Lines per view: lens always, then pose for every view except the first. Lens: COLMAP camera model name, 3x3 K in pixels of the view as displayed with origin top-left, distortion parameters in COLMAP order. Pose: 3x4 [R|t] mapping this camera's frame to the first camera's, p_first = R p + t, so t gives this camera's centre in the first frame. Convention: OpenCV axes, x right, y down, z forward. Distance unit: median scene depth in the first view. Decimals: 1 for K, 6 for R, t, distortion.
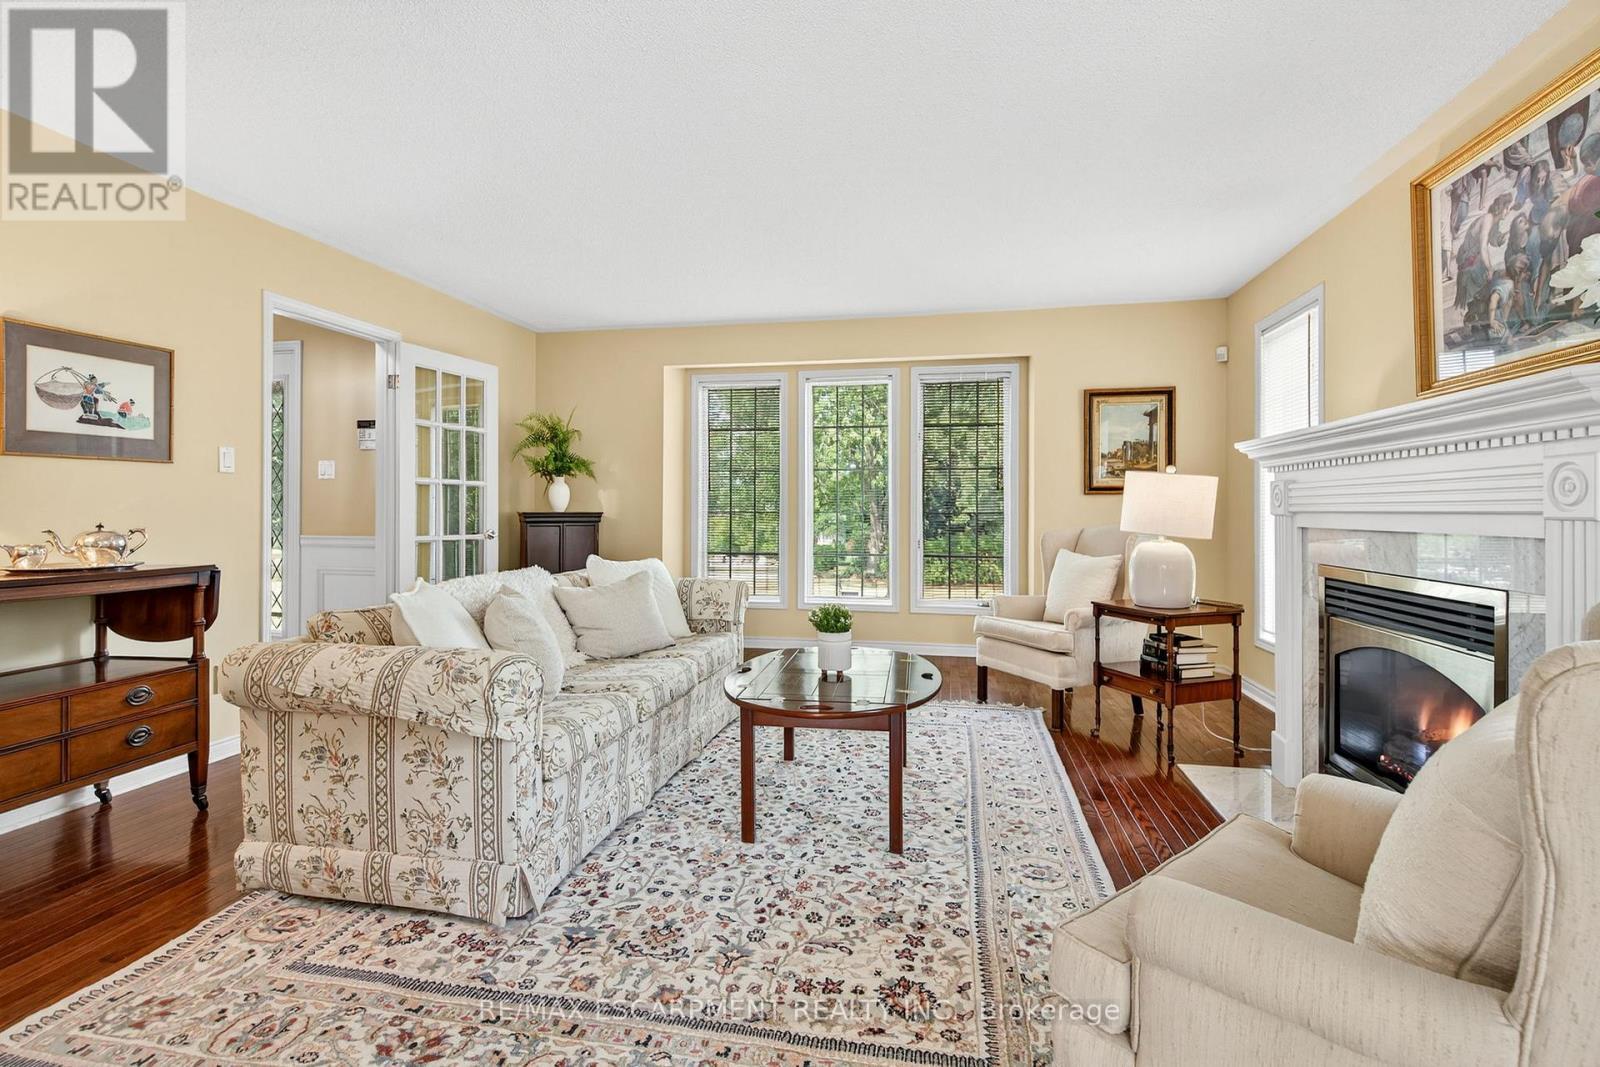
lens RADIAL K [[762.1, 0, 815.5], [0, 762.1, 509.0], [0, 0, 1]] dist [0.016444, -0.005178]
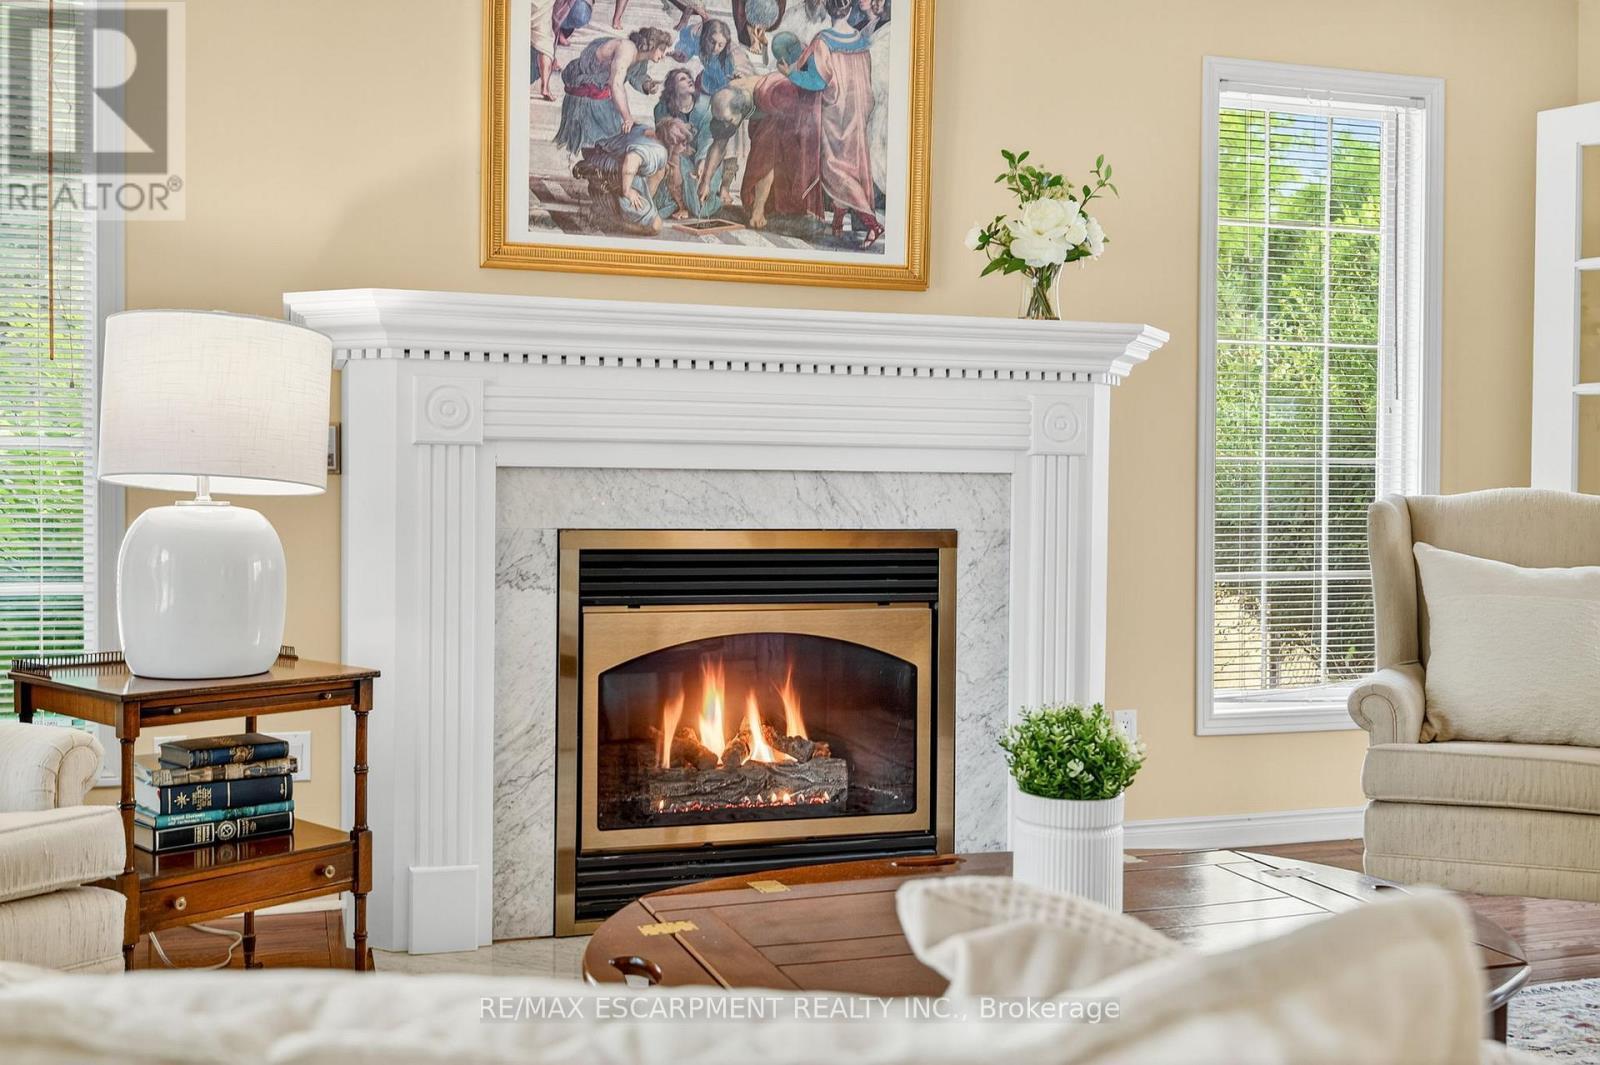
lens RADIAL K [[1566.6, 0, 796.4], [0, 1566.6, 529.4], [0, 0, 1]] dist [0.001426, 0.000000]
pose [[-0.470851, -0.033366, 0.881582, -0.549180], [-0.016240, 0.999443, 0.029152, 0.038162], [-0.882063, -0.000591, -0.471131, 1.593507]]
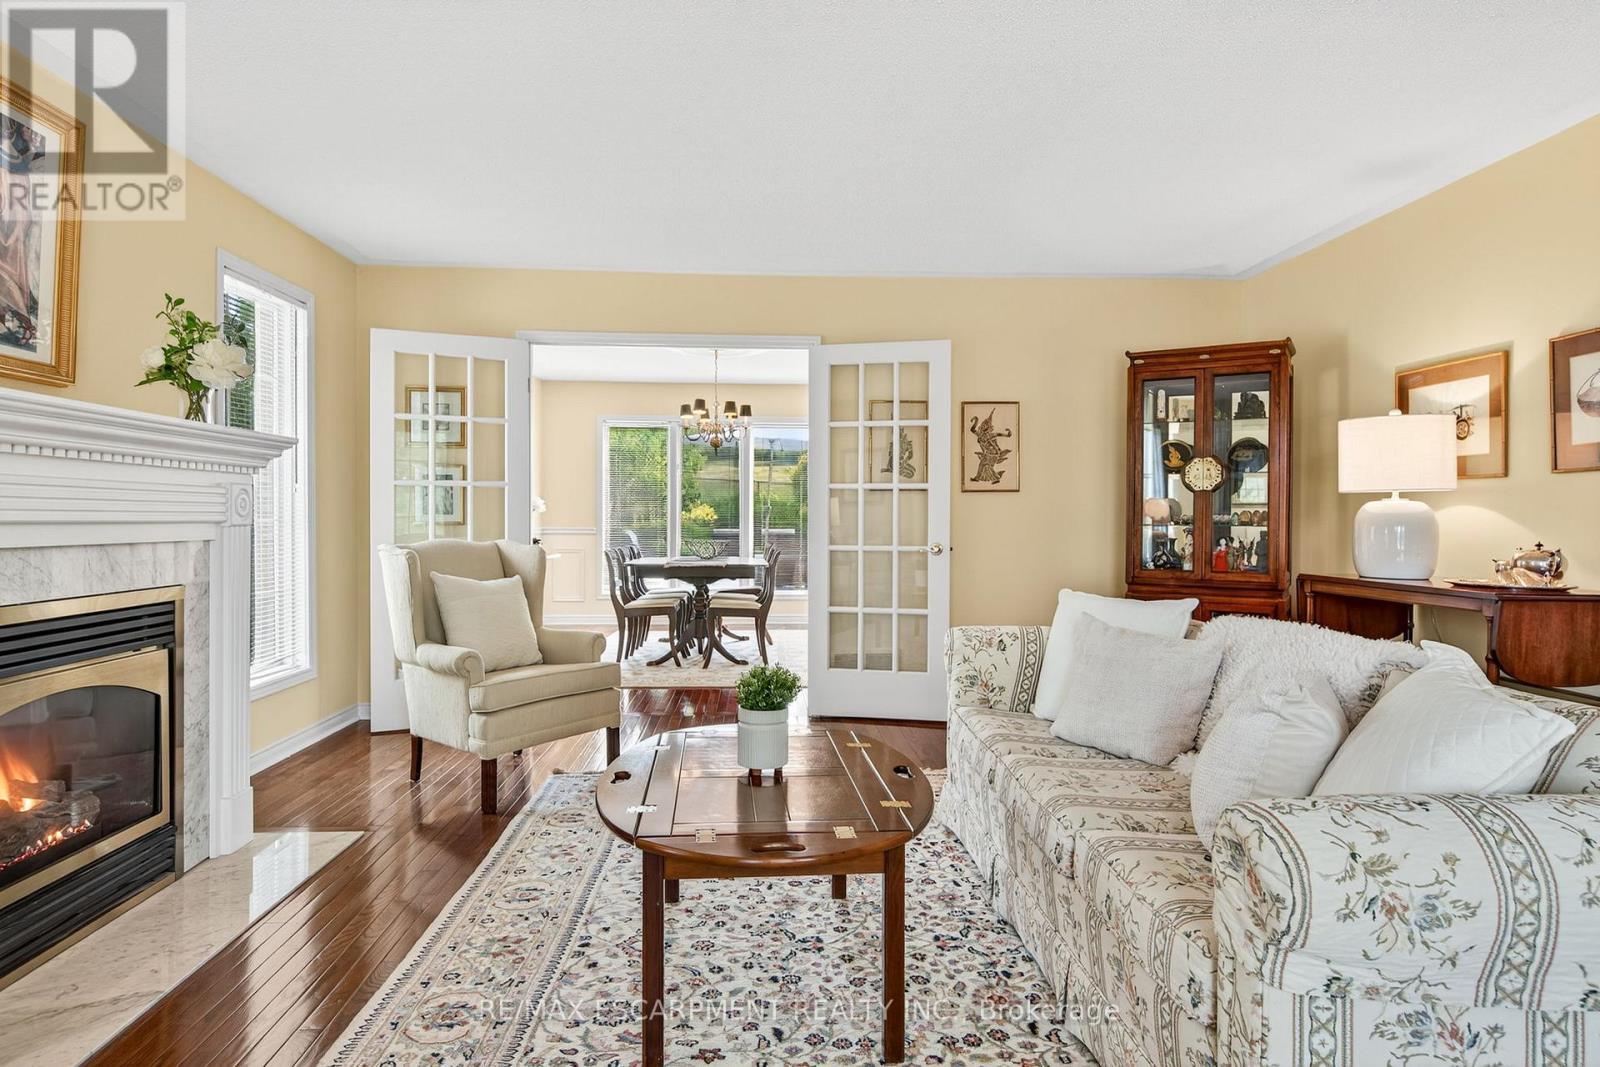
lens RADIAL K [[890.1, 0, 798.7], [0, 890.1, 529.0], [0, 0, 1]] dist [-0.004052, -0.000340]
pose [[-0.974157, -0.002731, -0.225856, 0.191940], [-0.003939, 0.999980, 0.004898, 0.002202], [0.225838, 0.005661, -0.974148, 1.993829]]
